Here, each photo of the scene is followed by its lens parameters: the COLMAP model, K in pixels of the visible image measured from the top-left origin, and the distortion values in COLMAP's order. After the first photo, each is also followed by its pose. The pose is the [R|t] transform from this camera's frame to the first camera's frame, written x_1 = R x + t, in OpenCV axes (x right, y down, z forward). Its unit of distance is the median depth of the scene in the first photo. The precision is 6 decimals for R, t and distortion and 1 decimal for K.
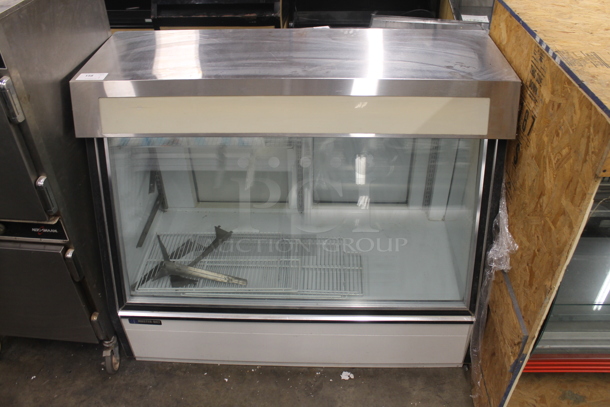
lens RADIAL K [[518.2, 0, 305.0], [0, 518.2, 203.5], [0, 0, 1]] dist [-0.074002, 0.003719]
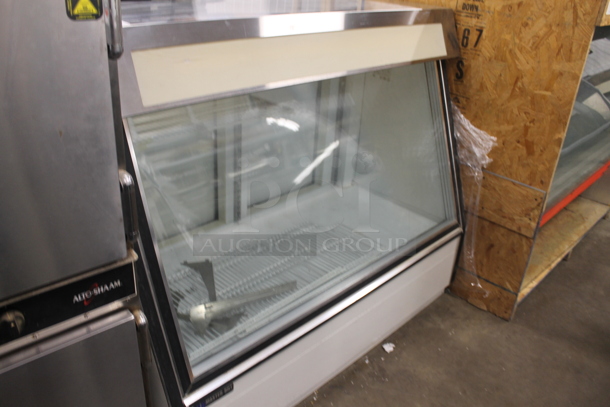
lens RADIAL K [[518.2, 0, 305.0], [0, 518.2, 203.5], [0, 0, 1]] dist [-0.074002, 0.003719]
pose [[0.669154, -0.276325, 0.689839, -0.613513], [0.399047, 0.916715, -0.019878, 0.057172], [-0.626893, 0.288580, 0.723690, 0.360948]]
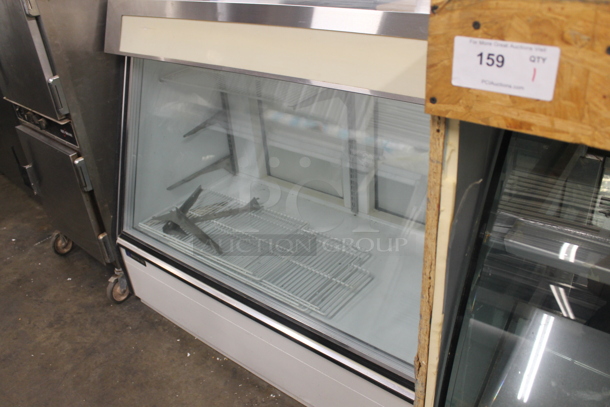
lens RADIAL K [[518.2, 0, 305.0], [0, 518.2, 203.5], [0, 0, 1]] dist [-0.074002, 0.003719]
pose [[0.806381, 0.269258, -0.526545, 0.430120], [-0.316972, 0.948435, -0.000431, 0.029391], [0.499278, 0.167248, 0.850147, 0.303744]]
